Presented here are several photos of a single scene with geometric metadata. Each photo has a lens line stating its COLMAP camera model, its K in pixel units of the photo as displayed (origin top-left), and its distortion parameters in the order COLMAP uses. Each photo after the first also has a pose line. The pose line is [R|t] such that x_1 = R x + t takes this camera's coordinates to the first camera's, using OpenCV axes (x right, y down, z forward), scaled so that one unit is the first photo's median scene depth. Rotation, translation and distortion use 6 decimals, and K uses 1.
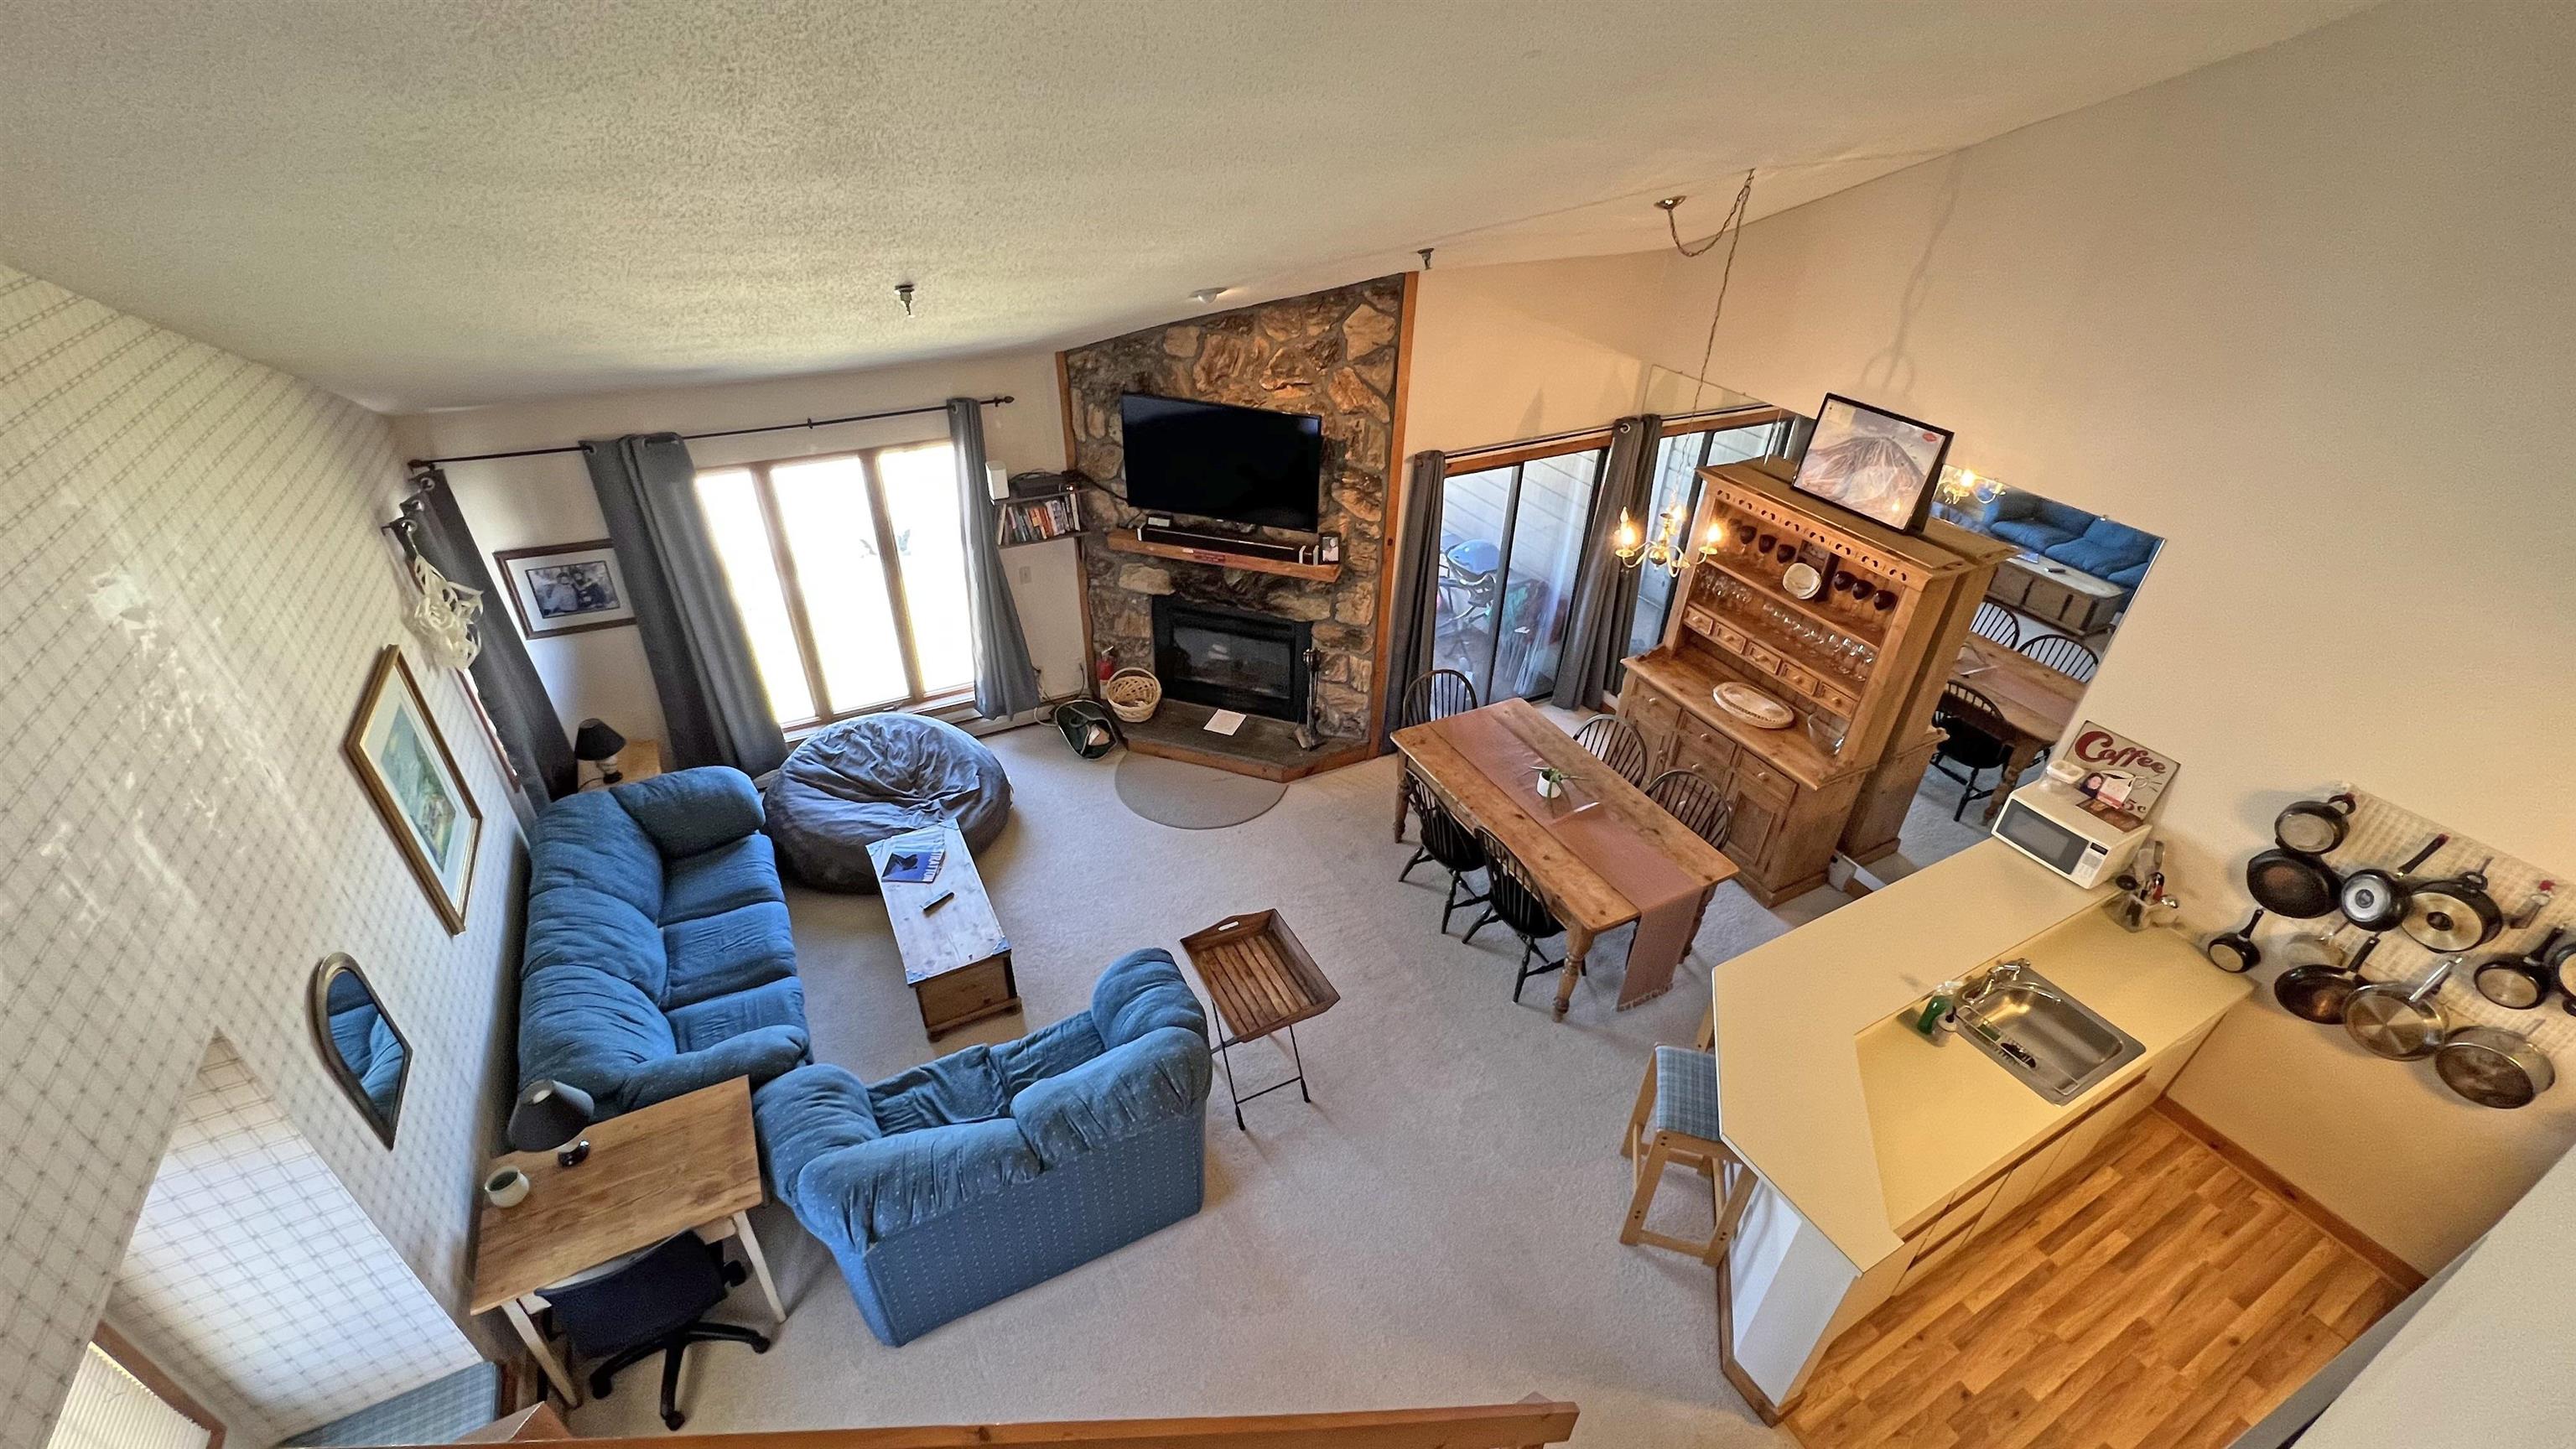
lens RADIAL K [[1049.5, 0, 1288.0], [0, 1049.5, 724.5], [0, 0, 1]] dist [-0.000556, -0.000049]
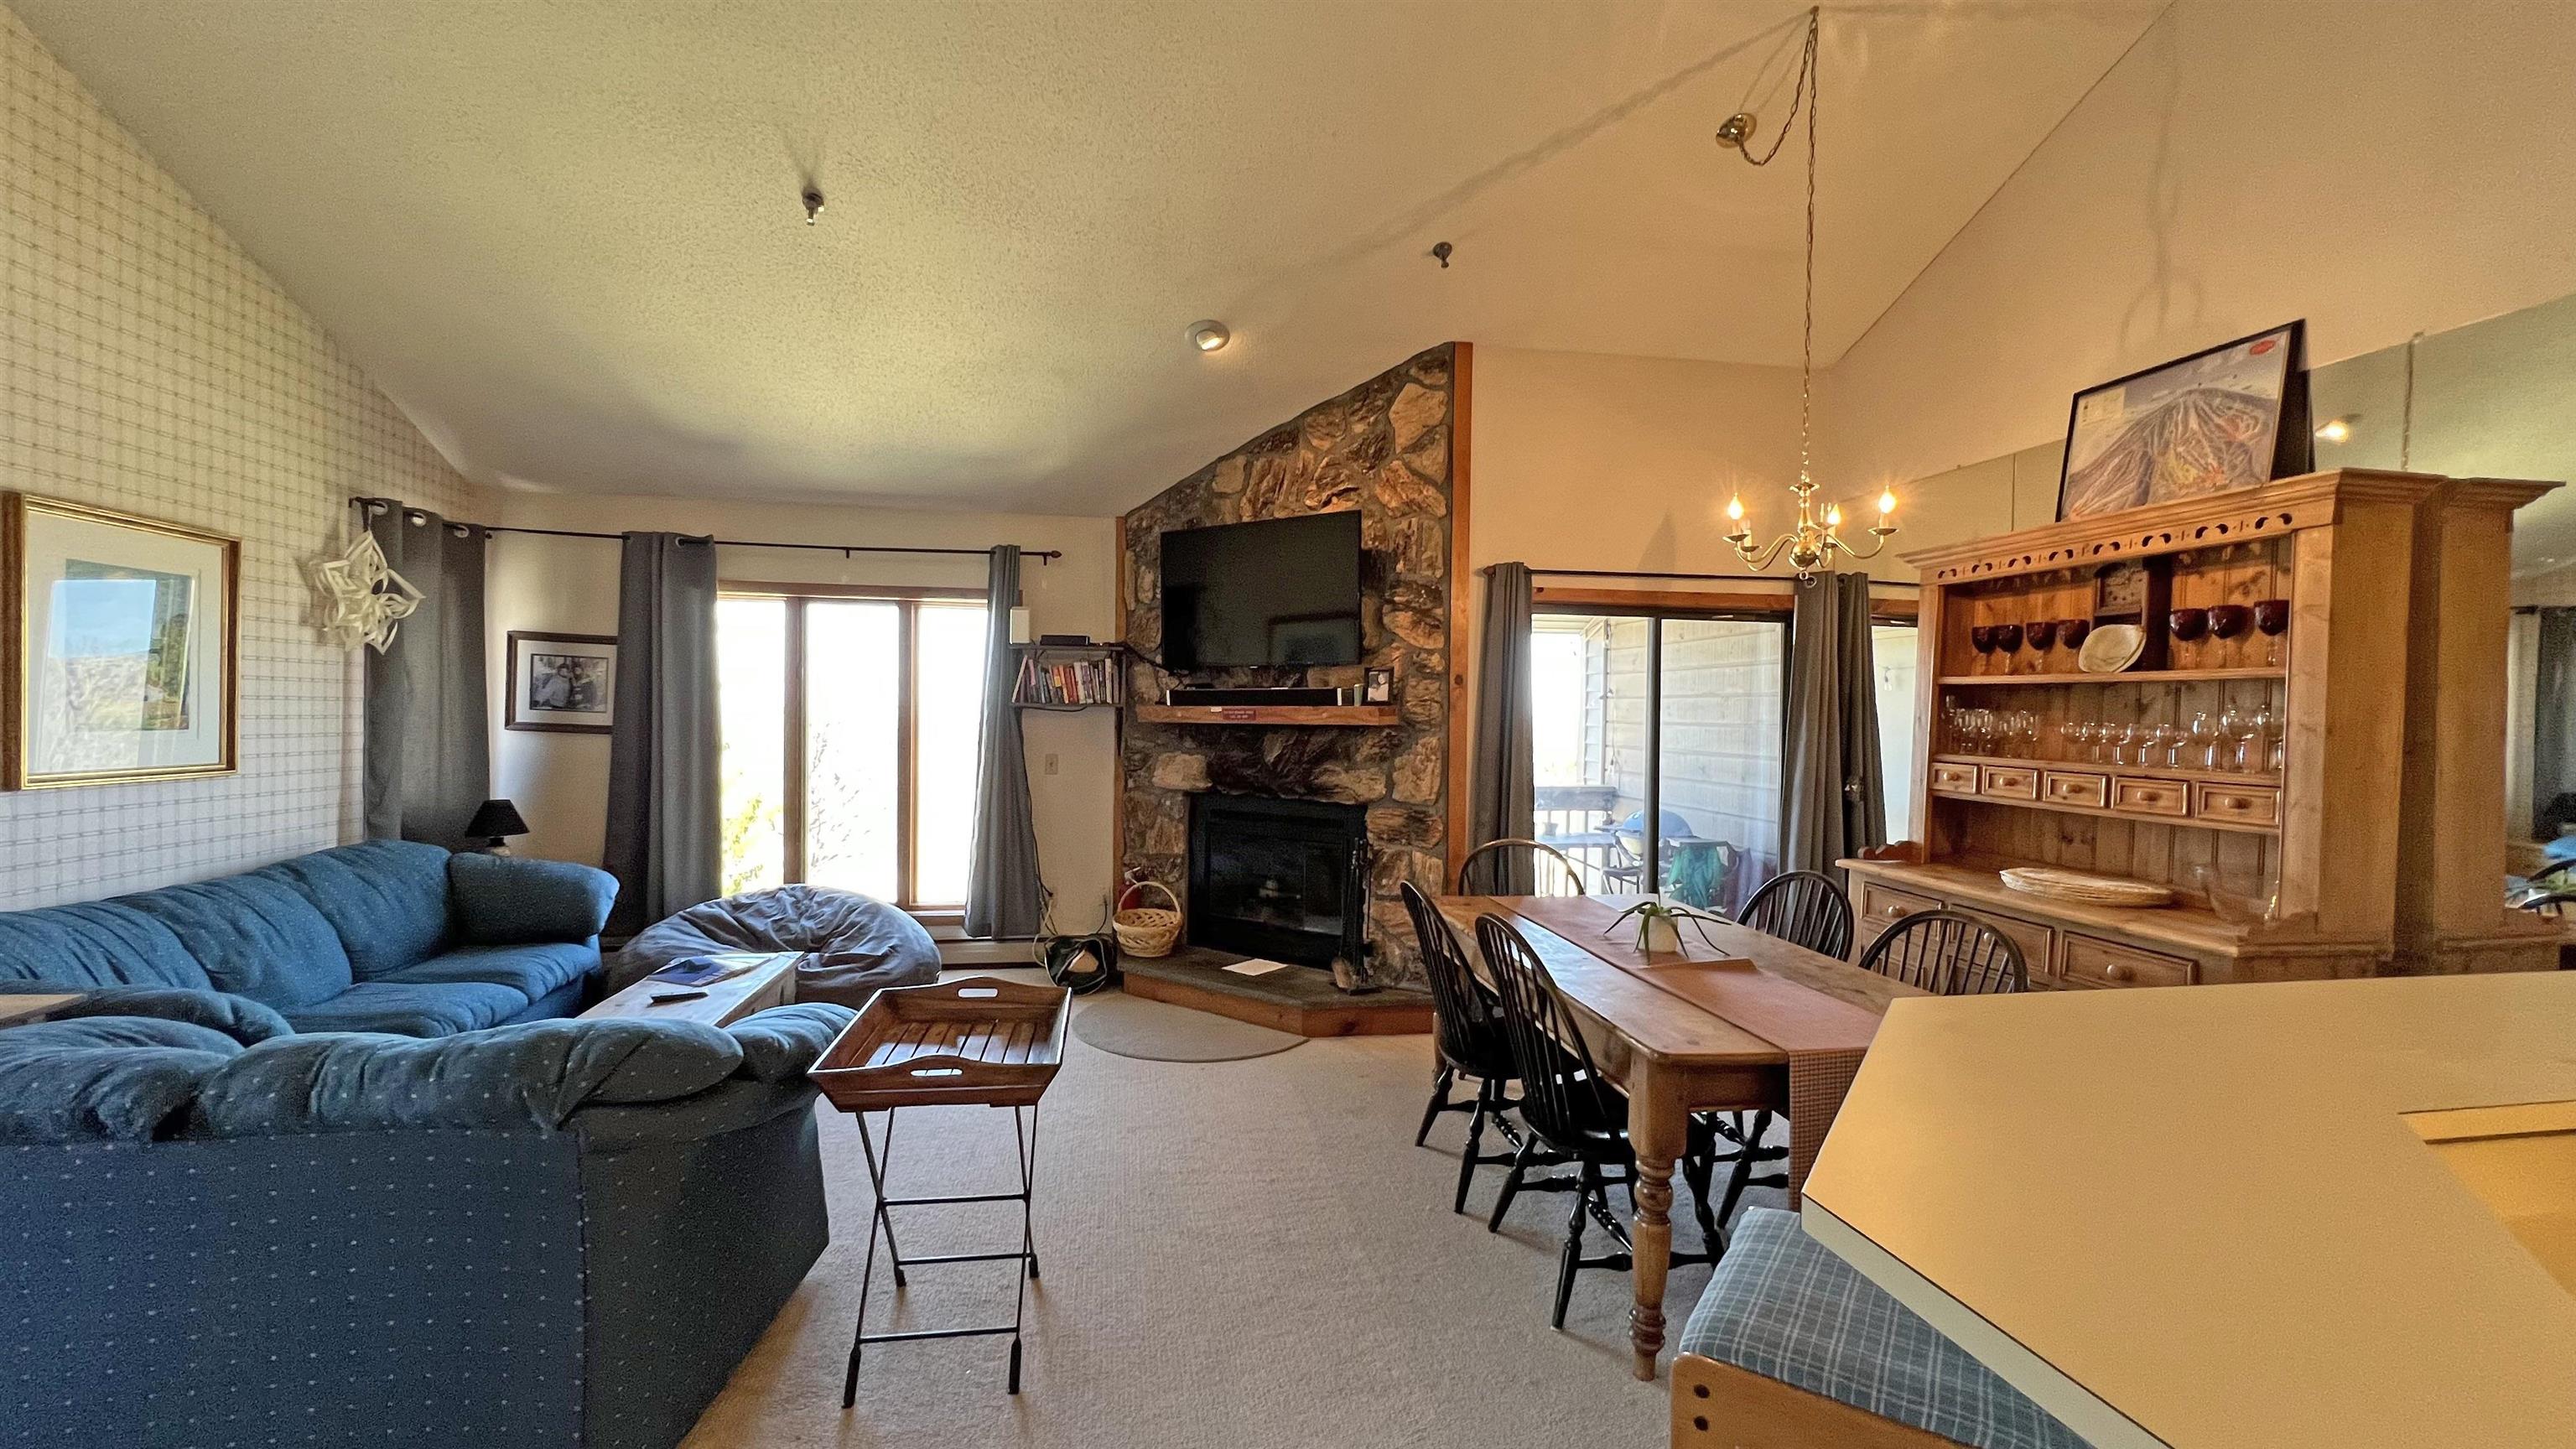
lens RADIAL K [[1042.6, 0, 1291.1], [0, 1042.6, 725.3], [0, 0, 1]] dist [0.001279, 0.000303]
pose [[0.948311, -0.009616, -0.317197, 0.225722], [-0.165605, 0.837651, -0.520496, 0.266558], [0.270705, 0.546121, 0.792761, 0.410910]]
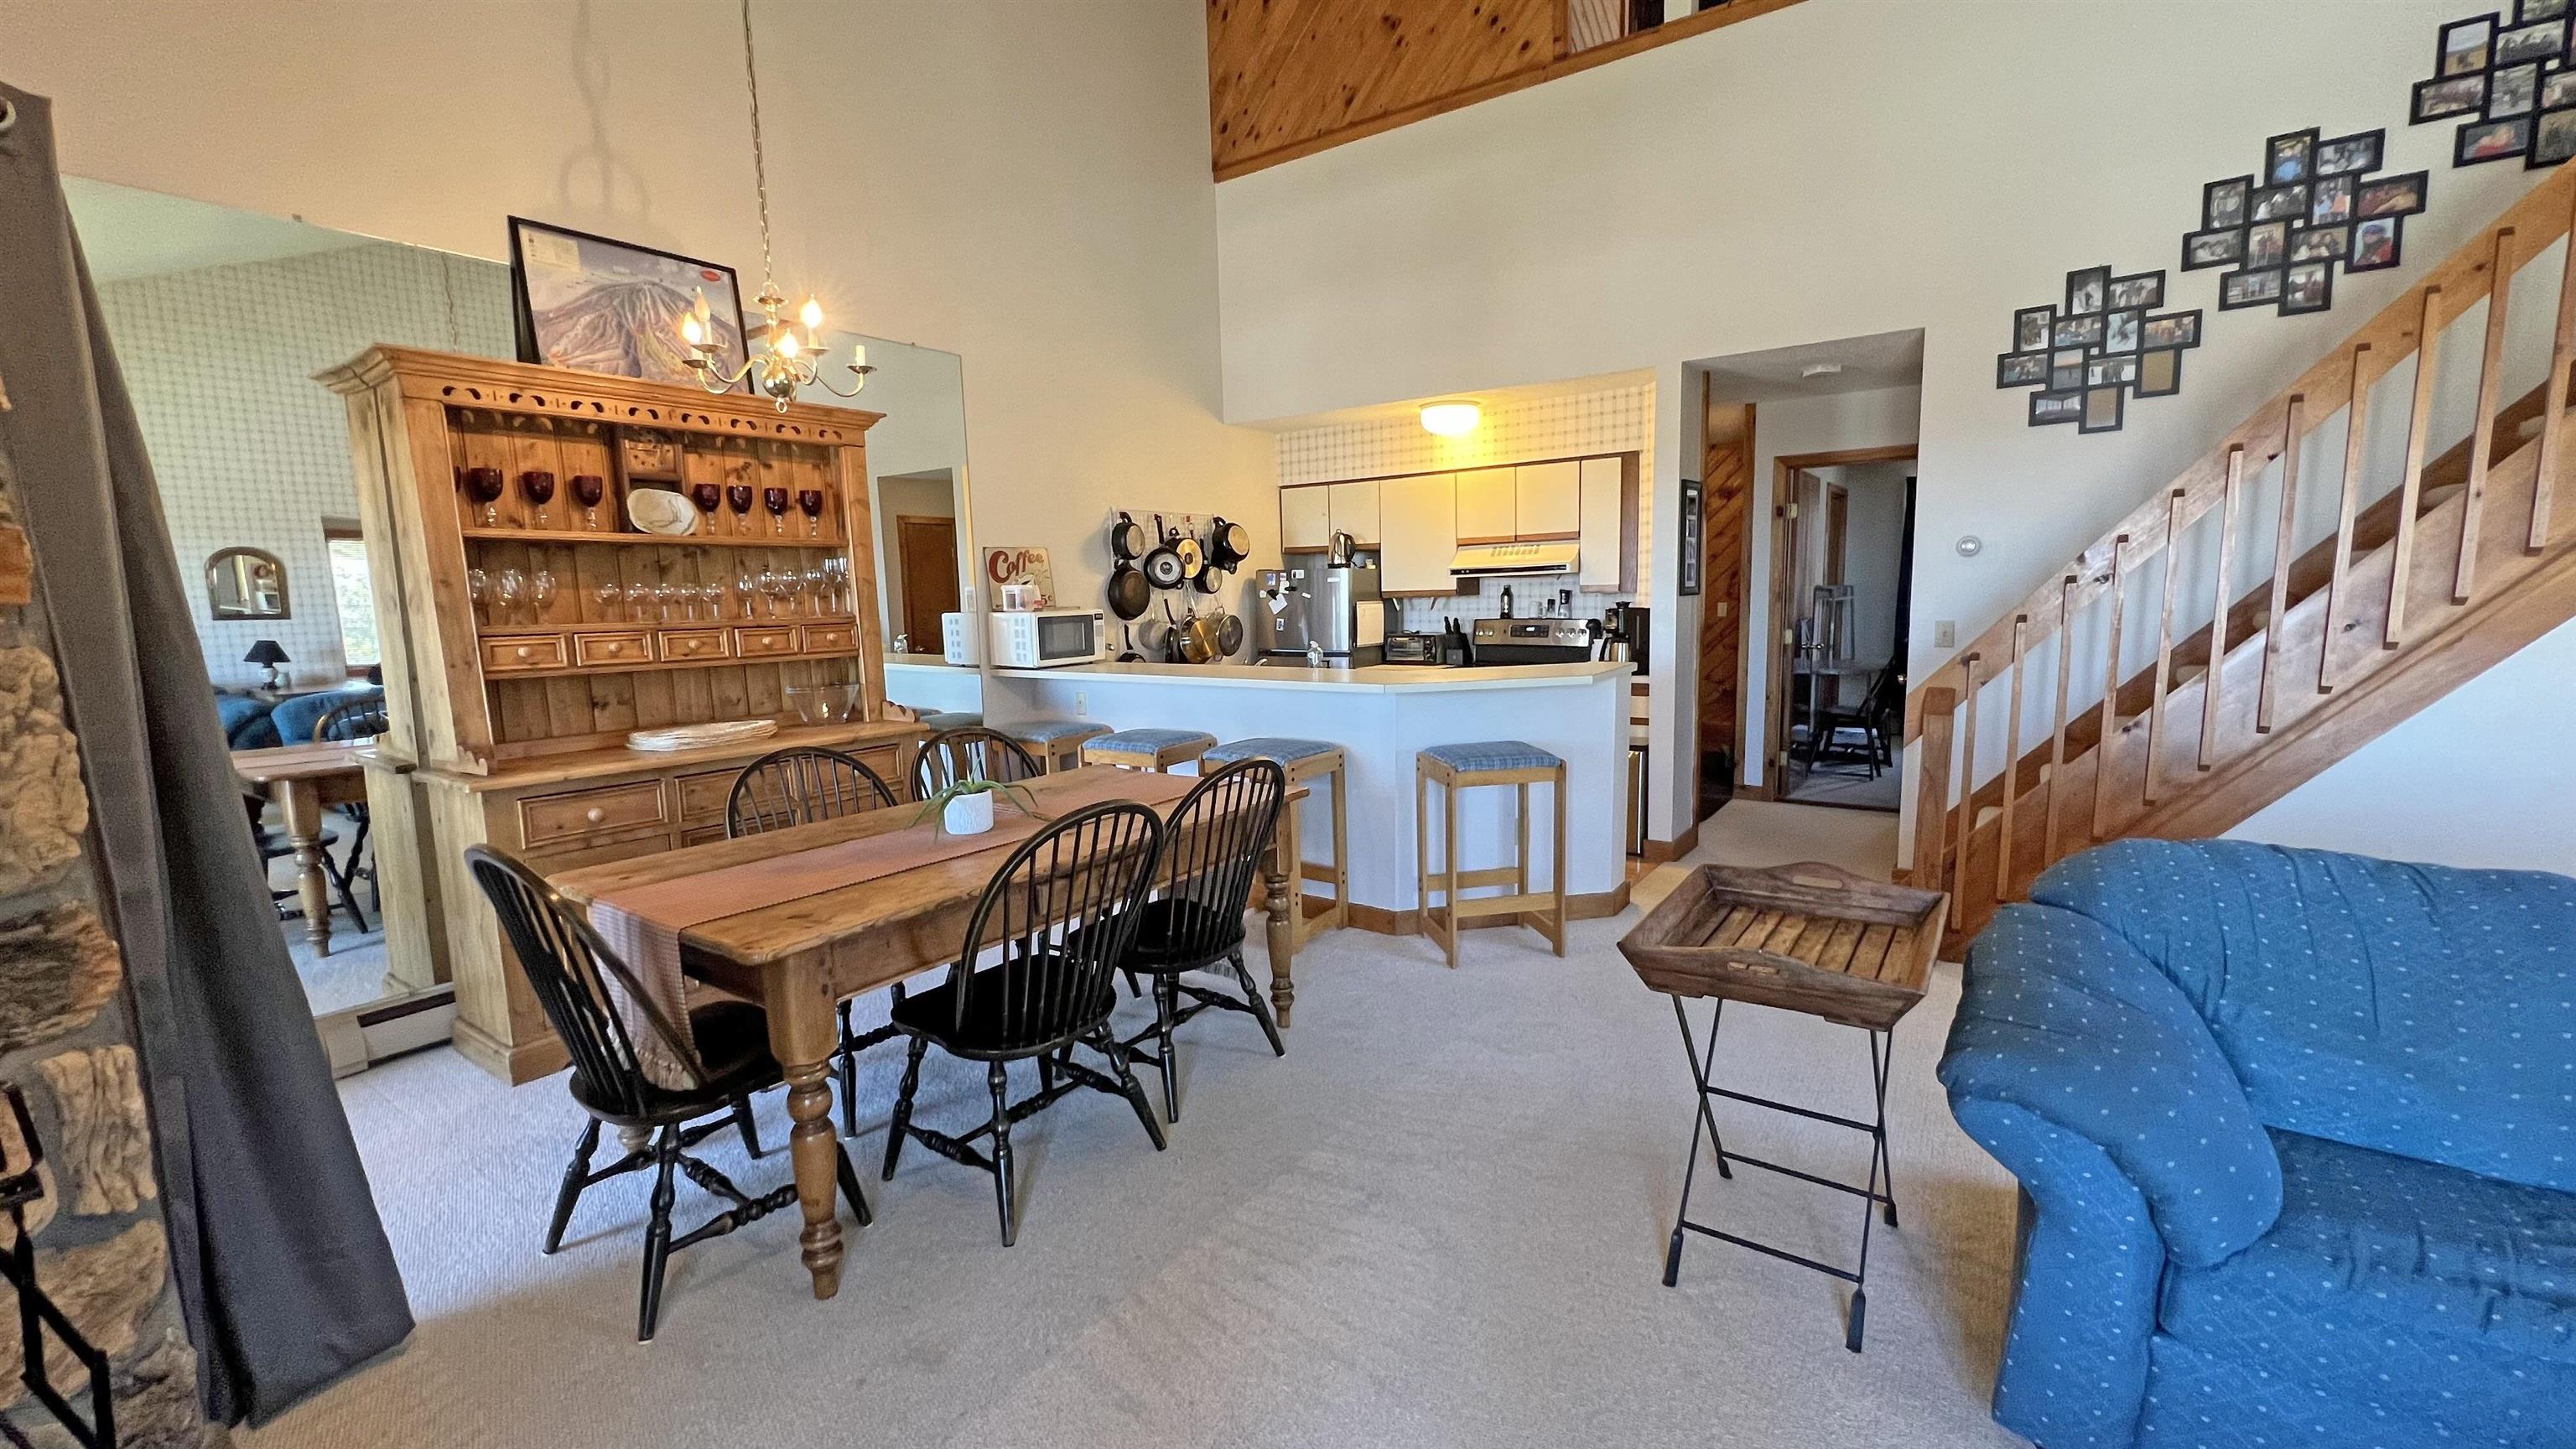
lens RADIAL K [[1021.2, 0, 1288.0], [0, 1021.2, 724.5], [0, 0, 1]] dist [0.017733, 0.000110]
pose [[-0.458391, -0.127203, 0.879601, -0.230582], [0.512187, 0.771015, 0.378418, -0.077904], [-0.726321, 0.623983, -0.288275, 0.936872]]
